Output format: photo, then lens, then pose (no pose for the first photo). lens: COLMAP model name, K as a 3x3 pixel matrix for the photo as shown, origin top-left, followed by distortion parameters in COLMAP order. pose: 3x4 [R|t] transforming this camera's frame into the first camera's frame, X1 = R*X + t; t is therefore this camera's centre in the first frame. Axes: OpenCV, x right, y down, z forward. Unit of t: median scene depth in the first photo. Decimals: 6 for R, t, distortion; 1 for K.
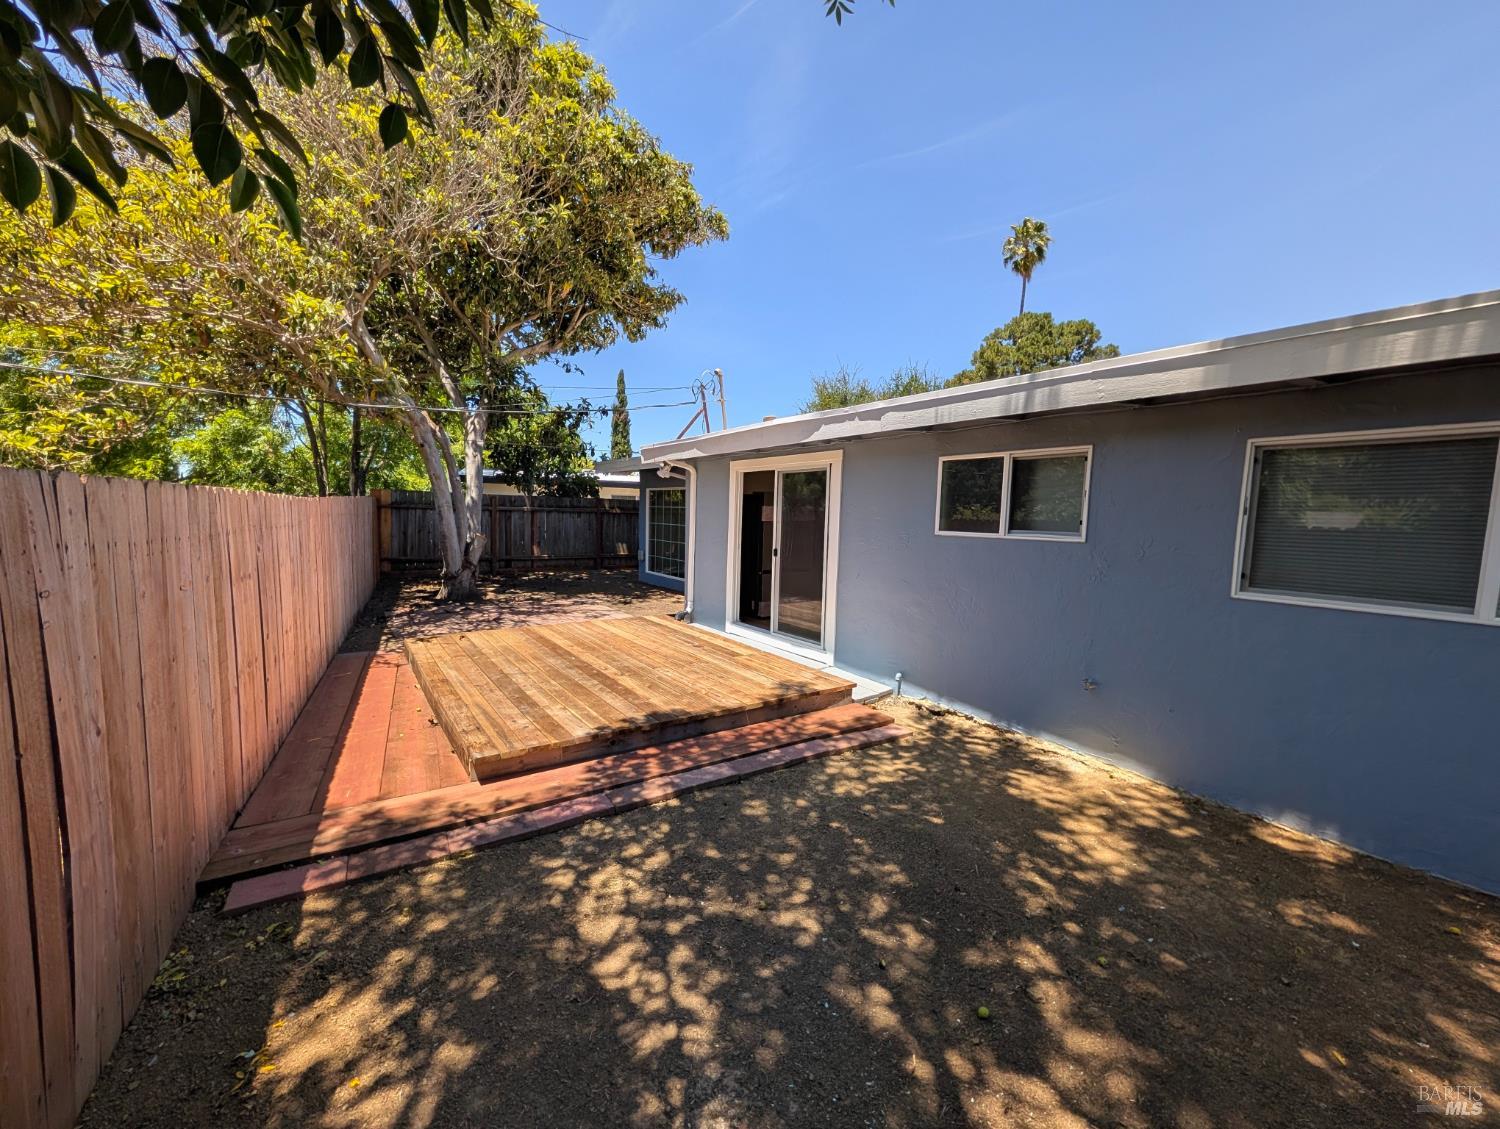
lens RADIAL K [[580.8, 0, 746.7], [0, 580.8, 567.5], [0, 0, 1]] dist [-0.000261, 0.000019]
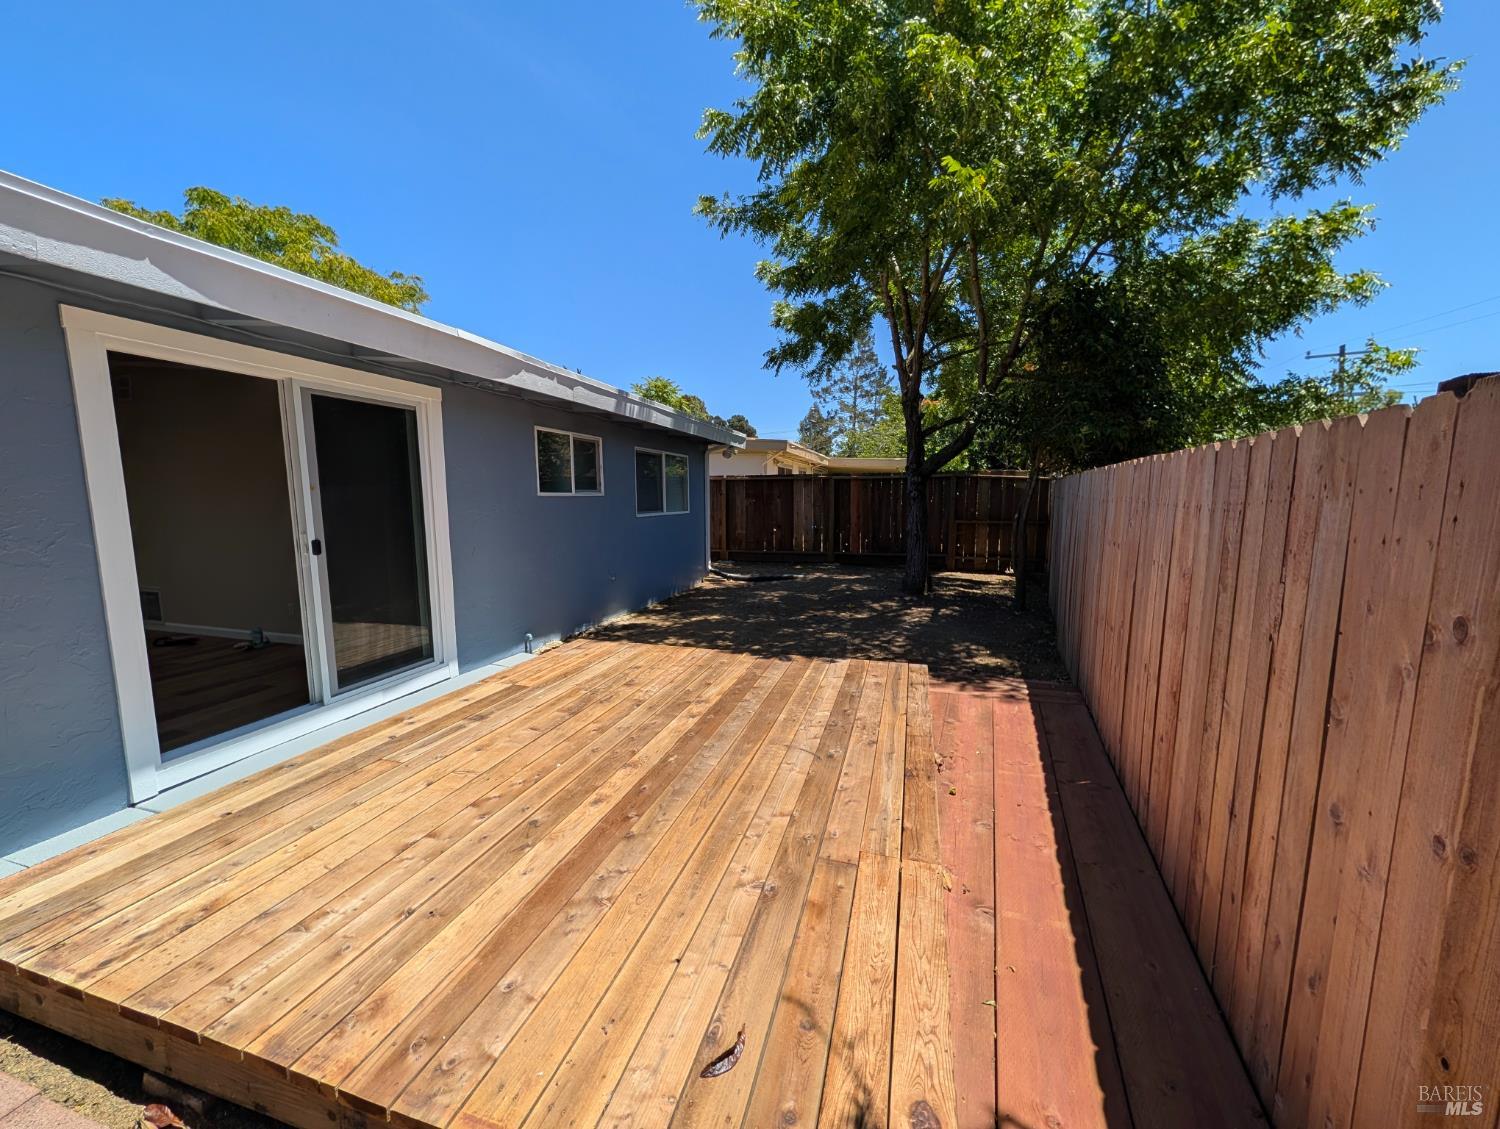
lens RADIAL K [[580.8, 0, 747.9], [0, 580.8, 567.8], [0, 0, 1]] dist [-0.000261, 0.000019]
pose [[-0.615597, -0.121954, 0.778568, -0.812576], [0.058818, 0.978088, 0.199712, -0.121458], [-0.785863, 0.168736, -0.594935, 1.378828]]
